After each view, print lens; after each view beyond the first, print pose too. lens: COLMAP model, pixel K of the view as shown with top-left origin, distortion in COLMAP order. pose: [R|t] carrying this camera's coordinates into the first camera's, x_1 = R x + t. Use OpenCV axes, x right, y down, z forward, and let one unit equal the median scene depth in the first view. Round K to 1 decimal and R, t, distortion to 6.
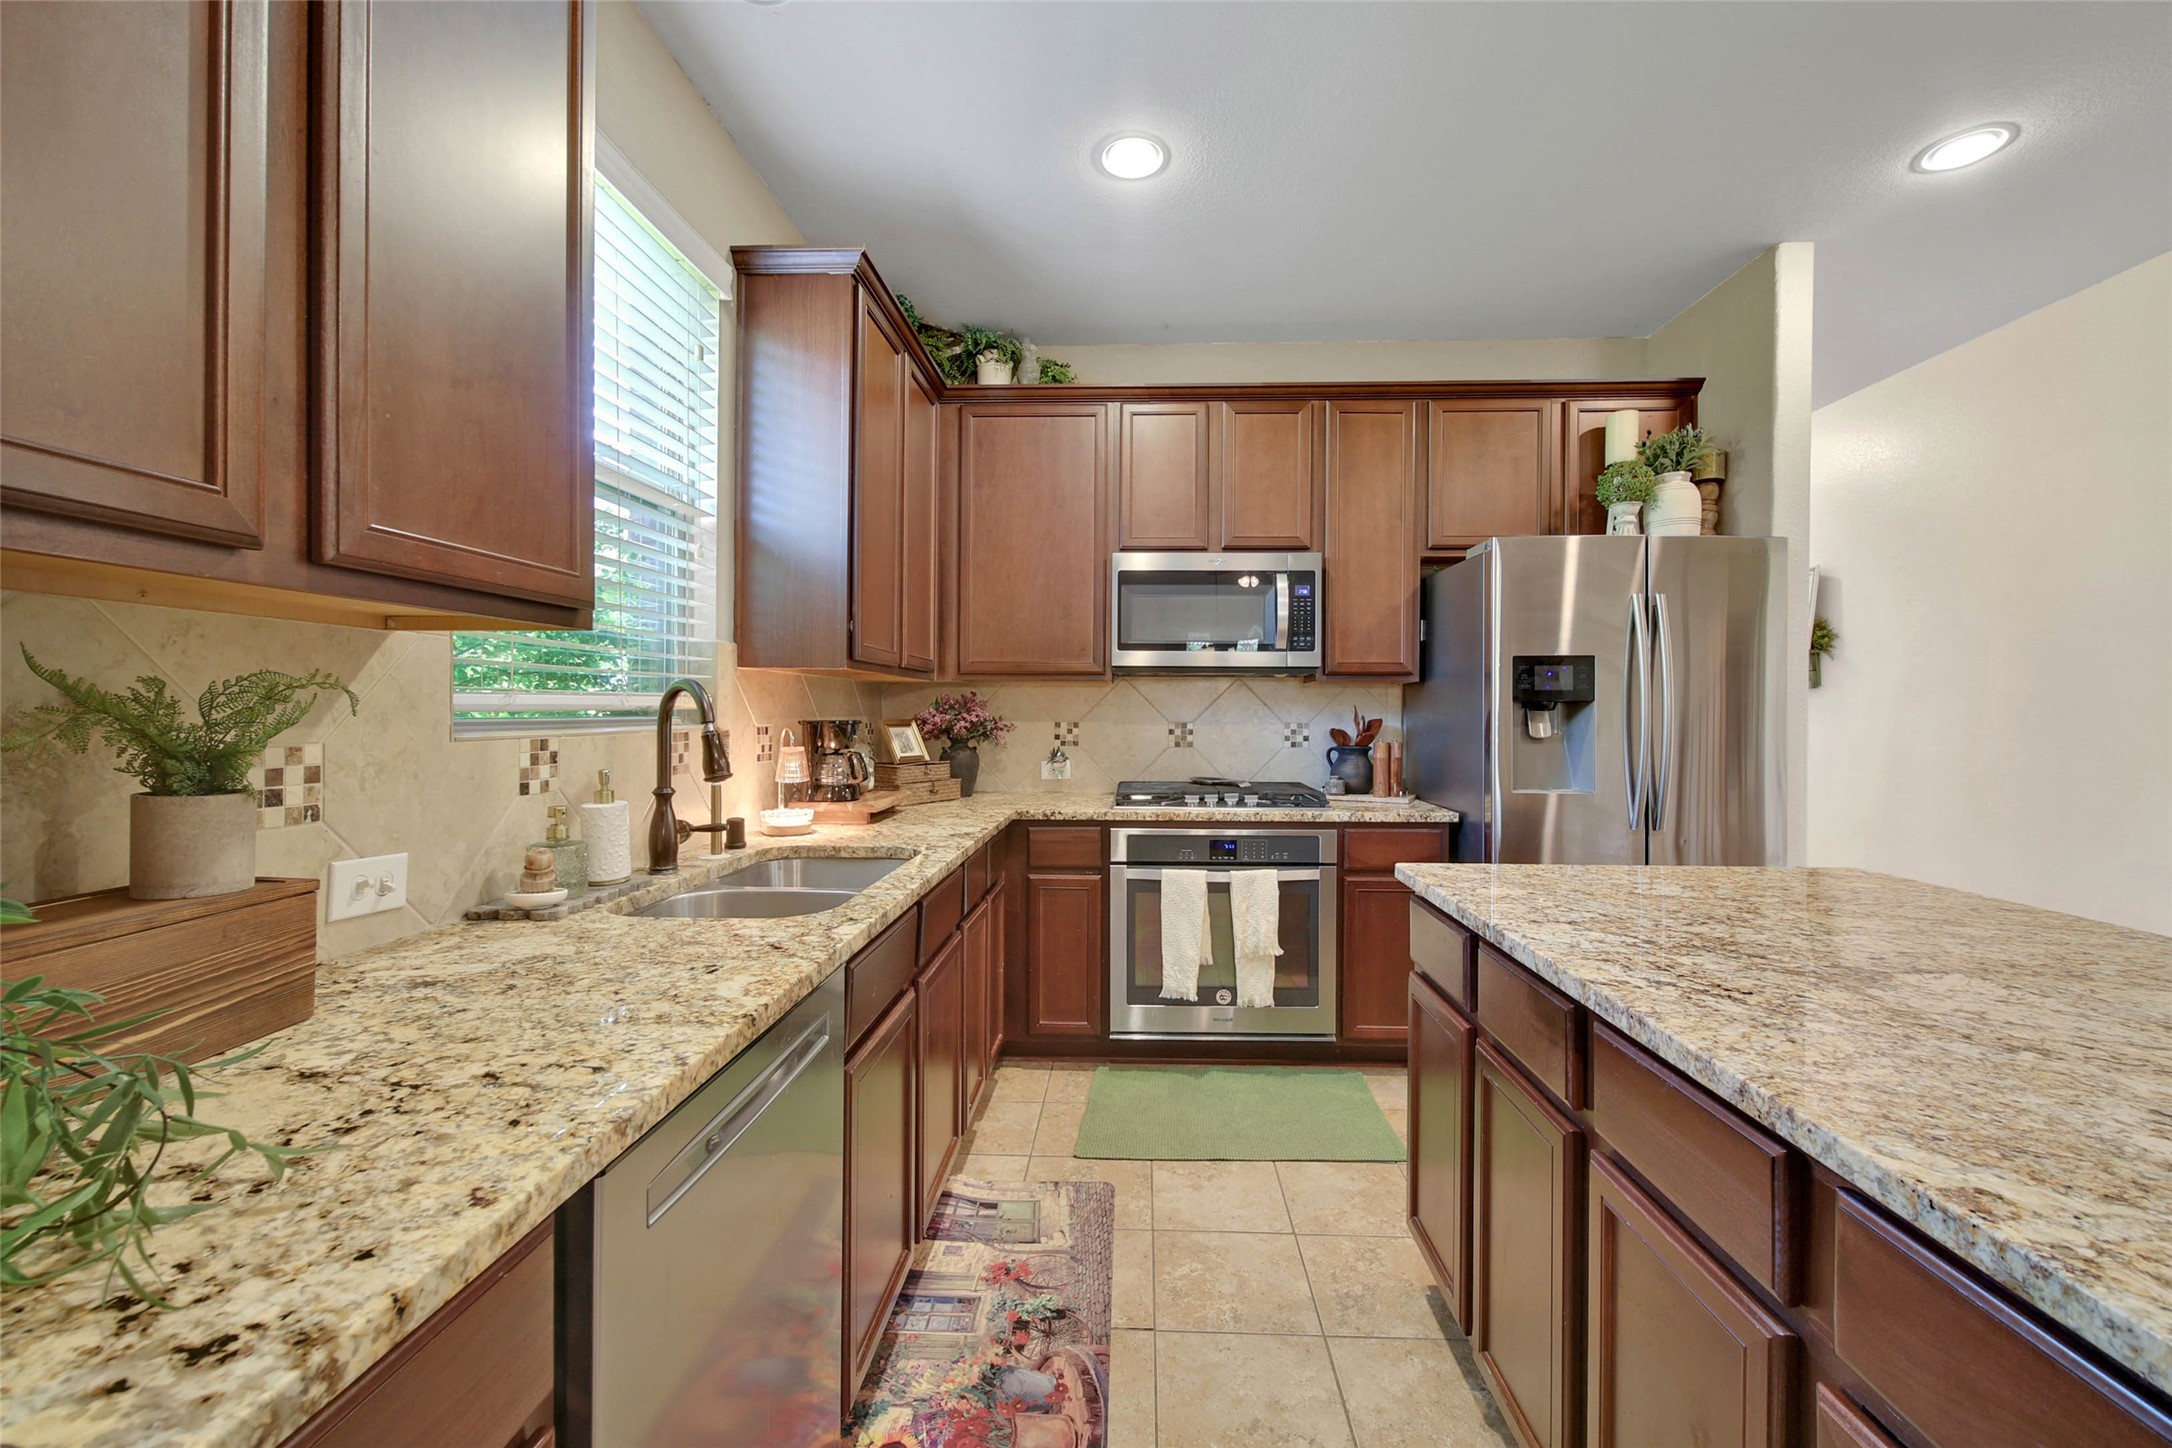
lens RADIAL K [[876.2, 0, 1112.2], [0, 876.2, 715.7], [0, 0, 1]] dist [0.000297, -0.000108]
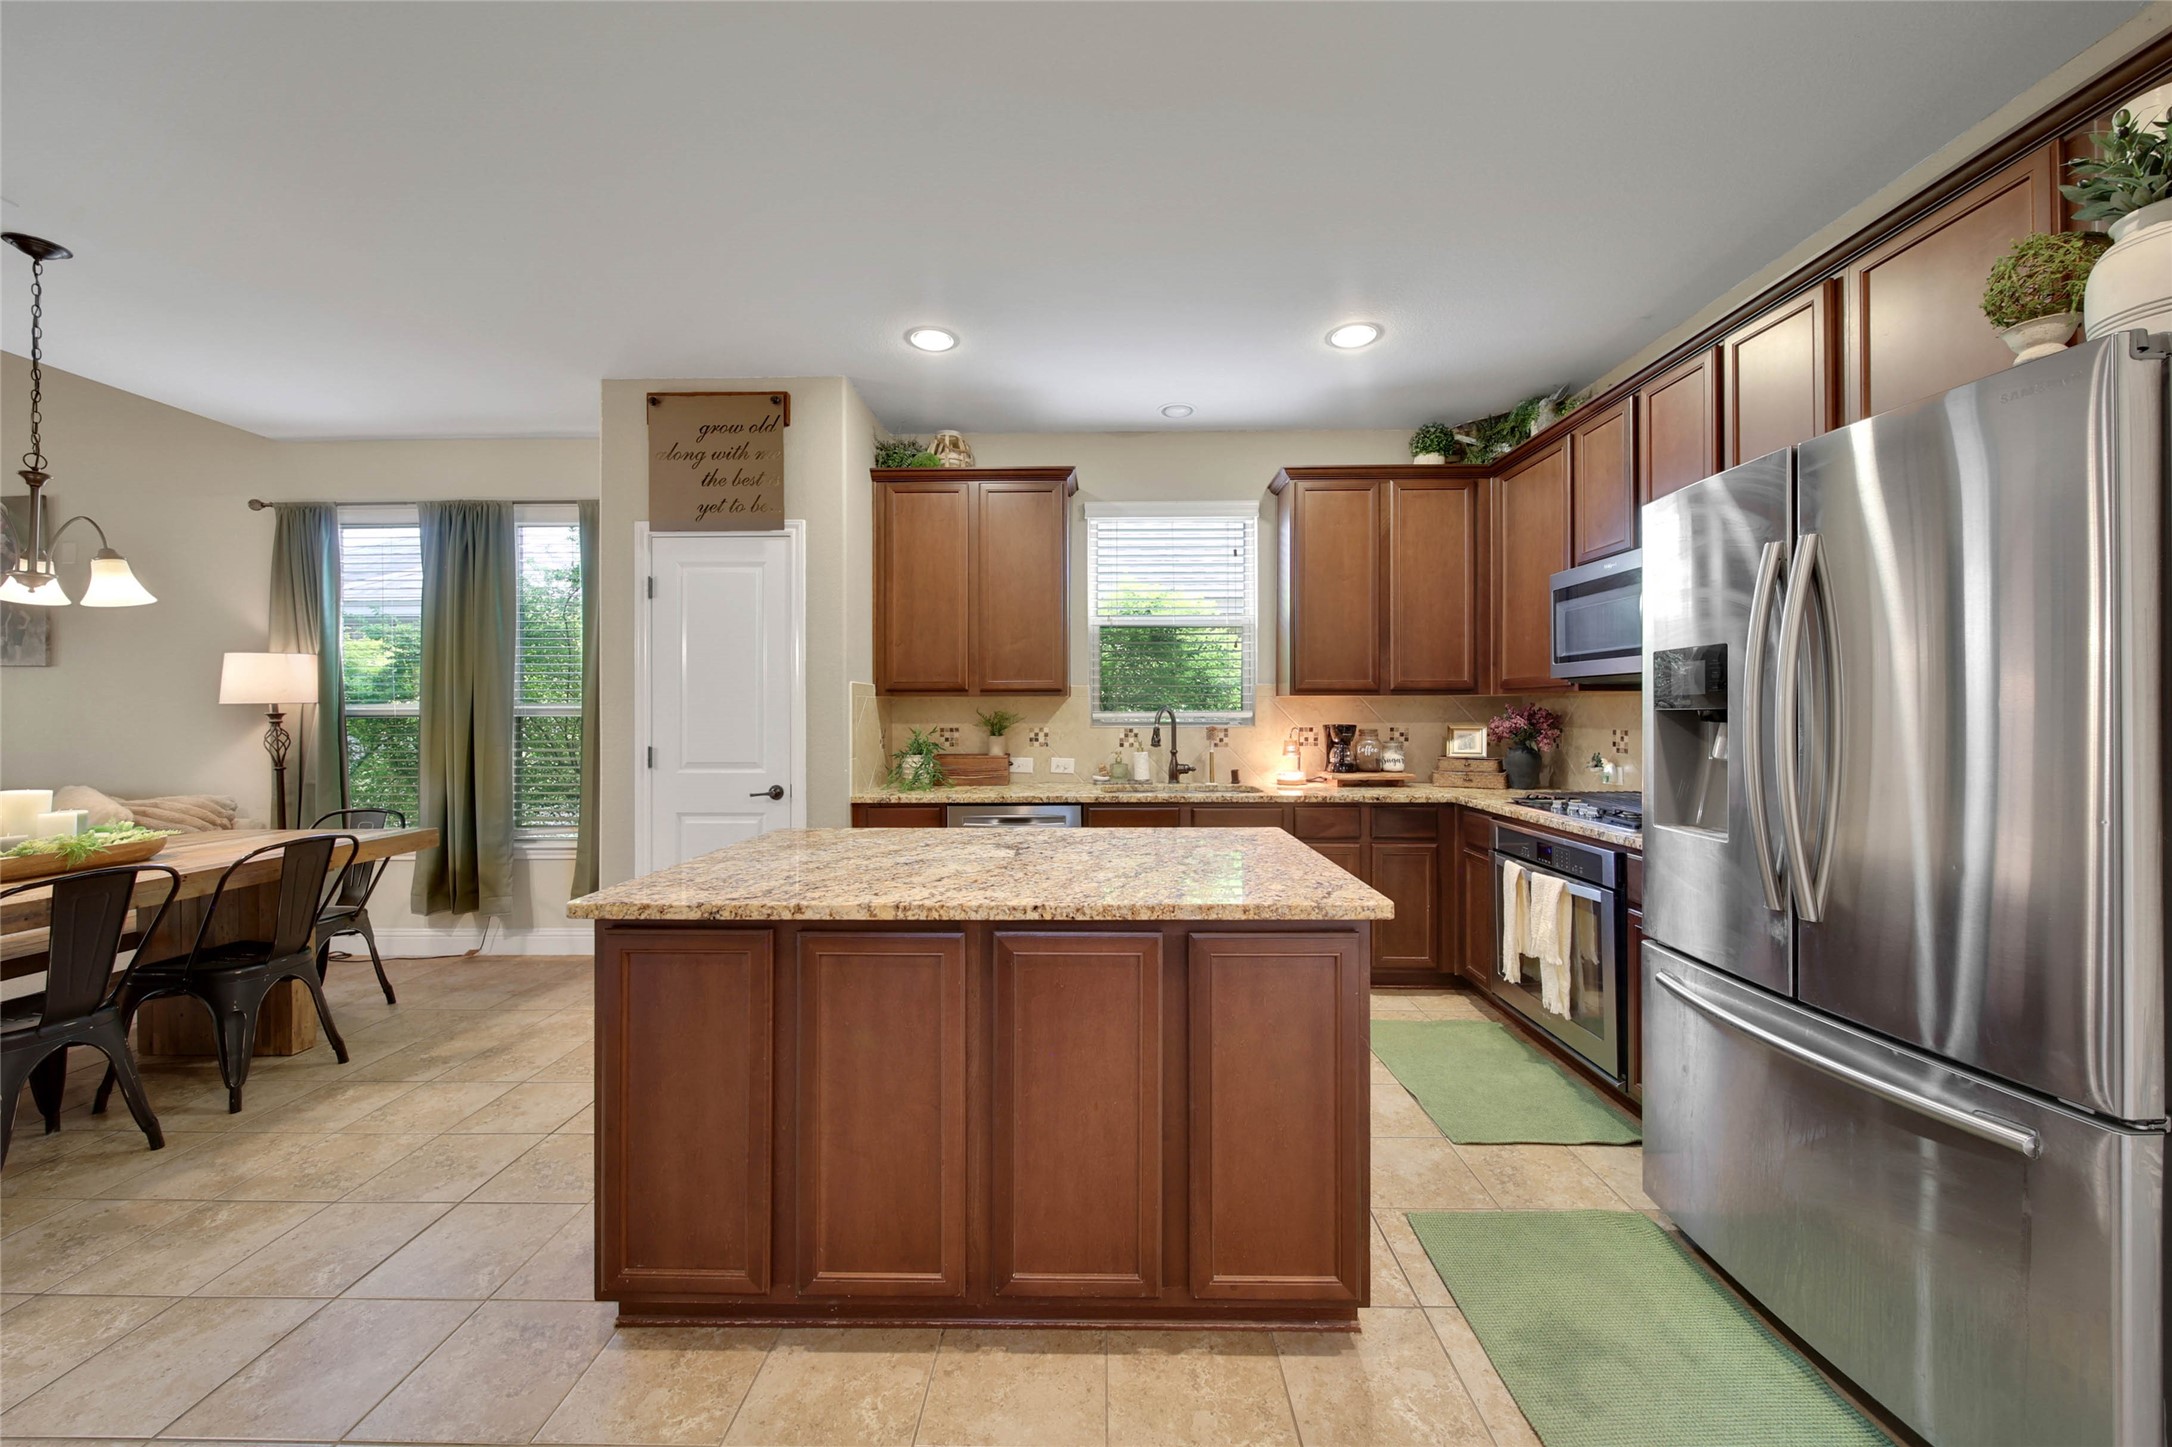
lens RADIAL K [[786.2, 0, 1090.3], [0, 786.2, 712.8], [0, 0, 1]] dist [-0.001045, -0.000154]
pose [[0.019979, -0.003713, -0.999793, 1.026619], [-0.003922, 0.999985, -0.003792, -0.008154], [0.999793, 0.003997, 0.019965, 0.428764]]
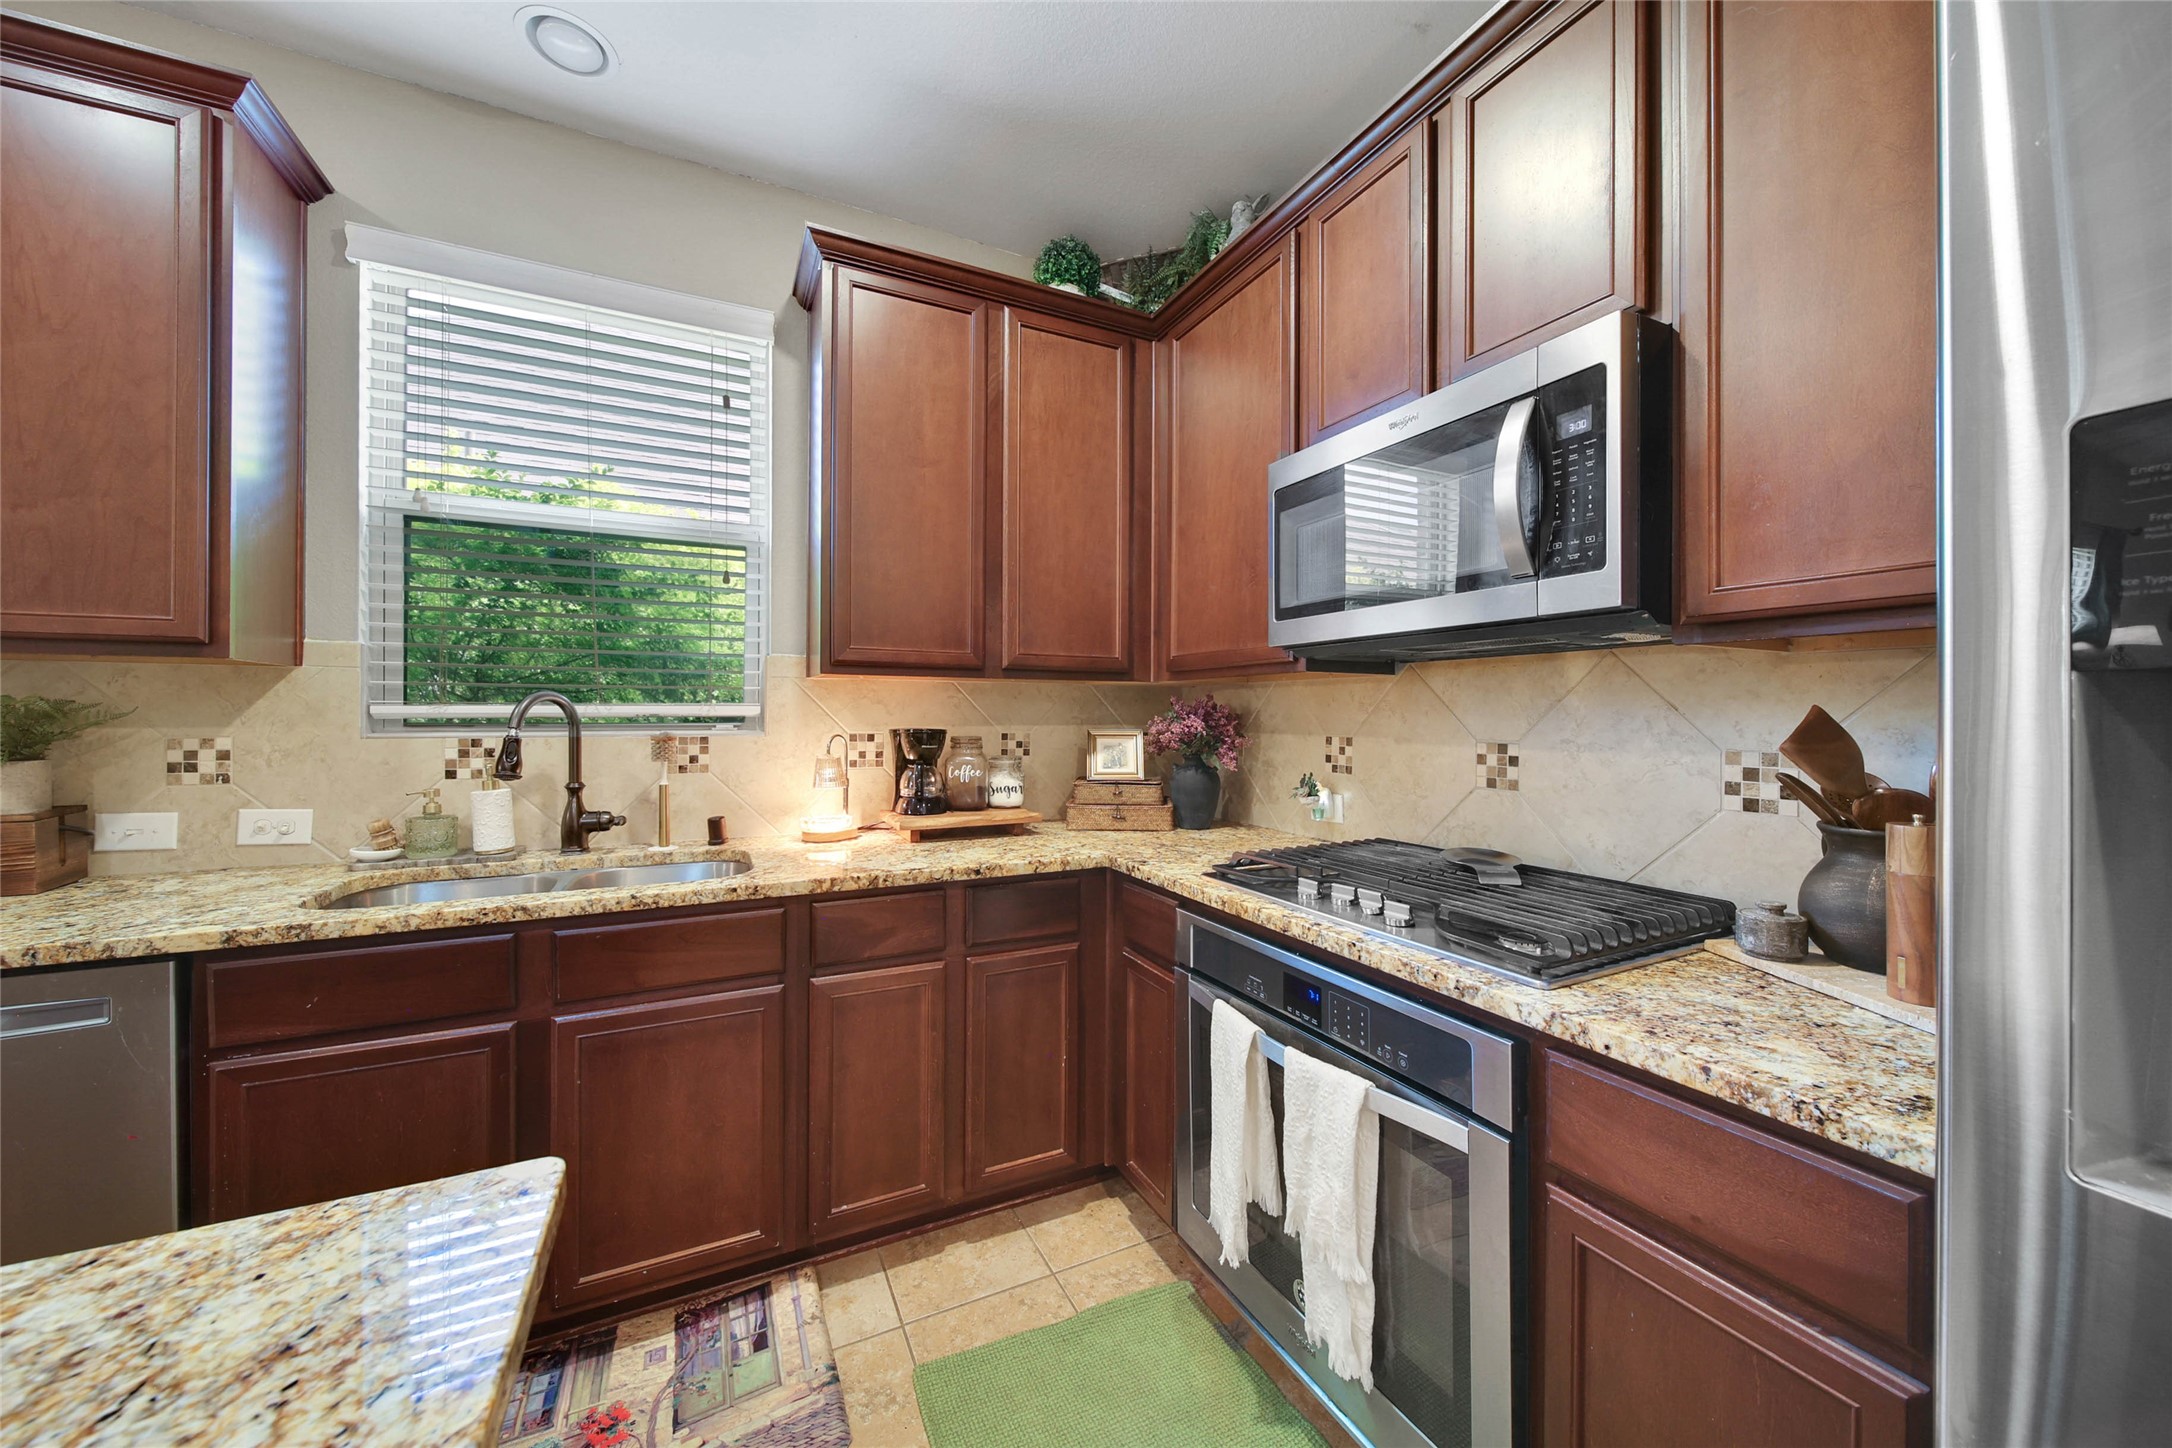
lens RADIAL K [[776.9, 0, 1090.5], [0, 776.9, 716.9], [0, 0, 1]] dist [-0.001719, -0.000157]
pose [[0.475003, -0.000111, -0.879984, 0.447009], [-0.007406, 0.999964, -0.004124, -0.004704], [0.879953, 0.008475, 0.474985, 0.666050]]
